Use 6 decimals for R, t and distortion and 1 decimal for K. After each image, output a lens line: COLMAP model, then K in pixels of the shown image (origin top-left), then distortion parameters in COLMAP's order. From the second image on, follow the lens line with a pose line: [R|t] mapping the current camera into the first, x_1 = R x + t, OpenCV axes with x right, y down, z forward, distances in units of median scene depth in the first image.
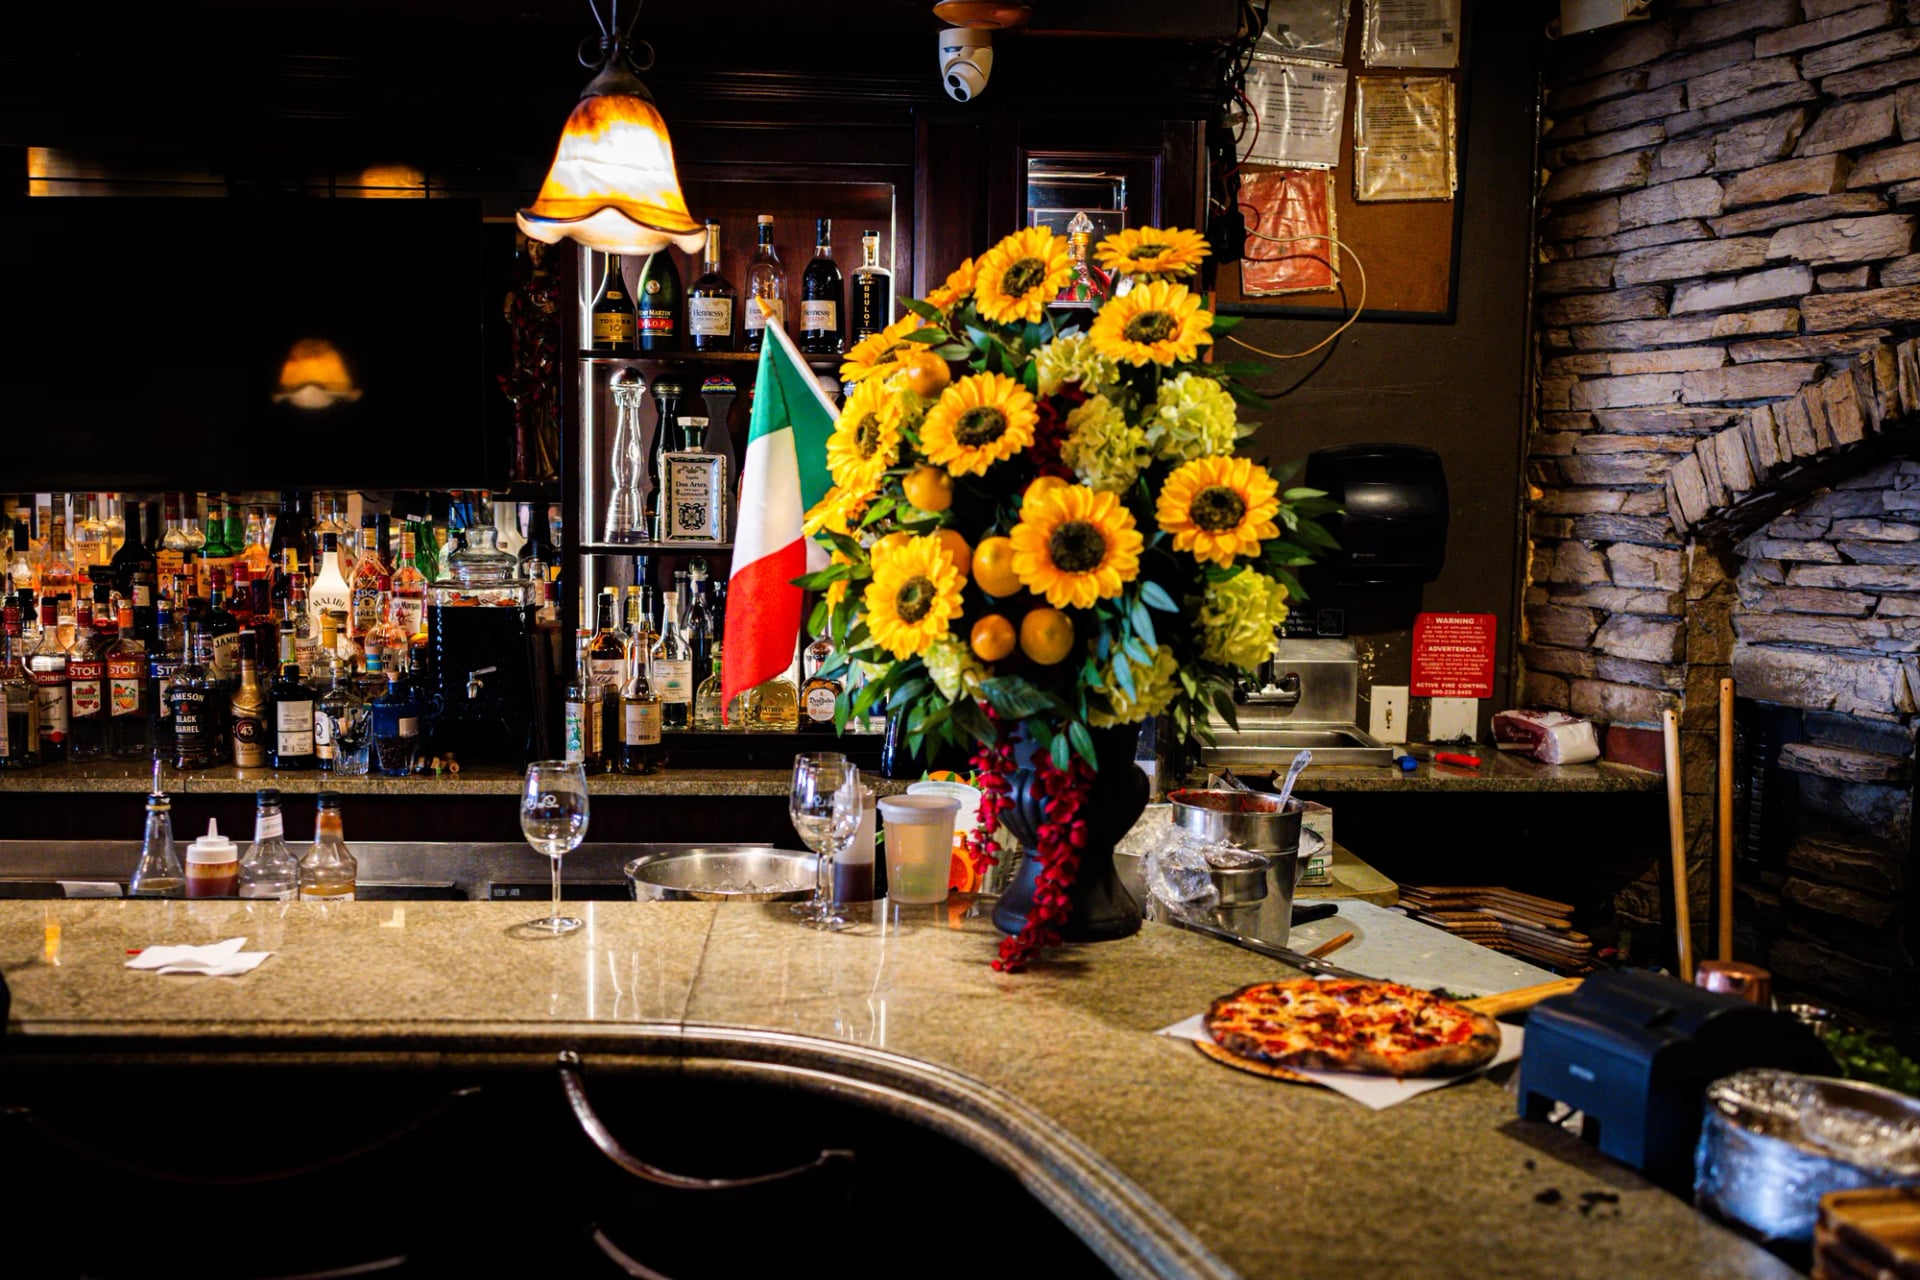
lens RADIAL K [[1895.4, 0, 959.5], [0, 1895.4, 640.9], [0, 0, 1]] dist [0.014111, 0.000000]
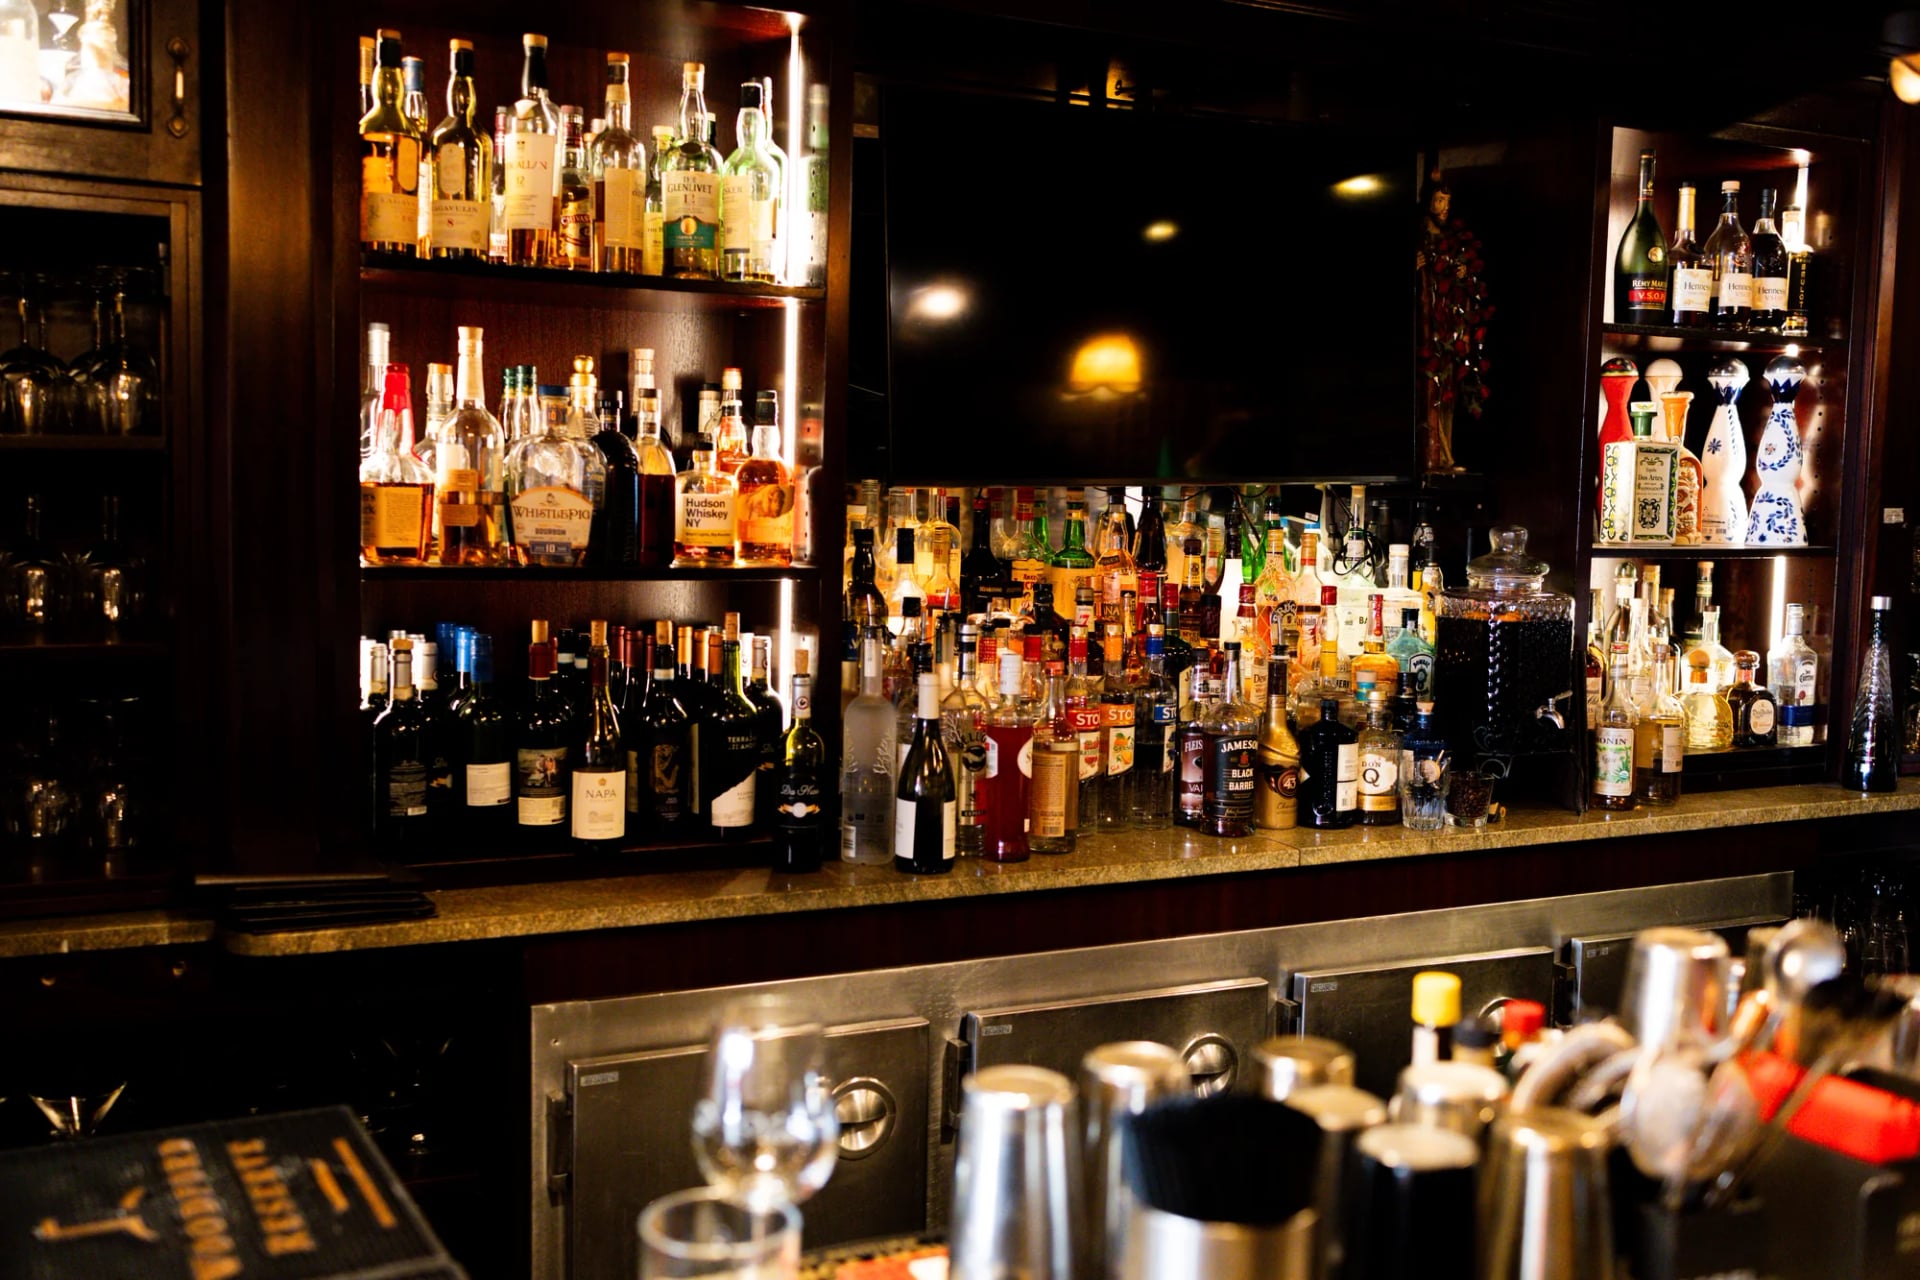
lens RADIAL K [[1895.4, 0, 959.9], [0, 1895.4, 638.4], [0, 0, 1]] dist [0.014111, 0.000000]
pose [[0.914532, -0.031291, 0.403301, -0.815978], [0.033210, 0.999446, 0.002235, -0.019880], [-0.403148, 0.011350, 0.915065, 0.319502]]
